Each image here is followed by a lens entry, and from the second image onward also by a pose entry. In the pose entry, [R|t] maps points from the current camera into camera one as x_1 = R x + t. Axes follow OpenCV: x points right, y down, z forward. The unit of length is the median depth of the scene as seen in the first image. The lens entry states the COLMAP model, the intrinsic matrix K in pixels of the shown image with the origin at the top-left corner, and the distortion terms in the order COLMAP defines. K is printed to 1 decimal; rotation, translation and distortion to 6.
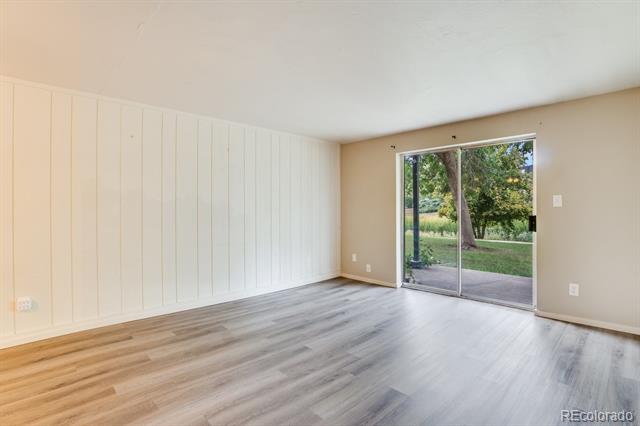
lens RADIAL K [[317.8, 0, 322.6], [0, 317.8, 208.7], [0, 0, 1]] dist [-0.036202, 0.003548]
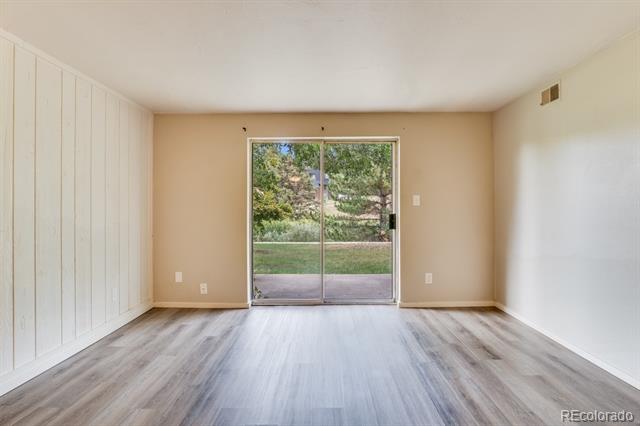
lens RADIAL K [[359.6, 0, 320.7], [0, 359.6, 208.0], [0, 0, 1]] dist [-0.016001, 0.001521]
pose [[0.697088, 0.003447, 0.716977, -0.302807], [0.000115, 0.999988, -0.004919, 0.005796], [-0.716986, 0.003512, 0.697079, 0.262850]]
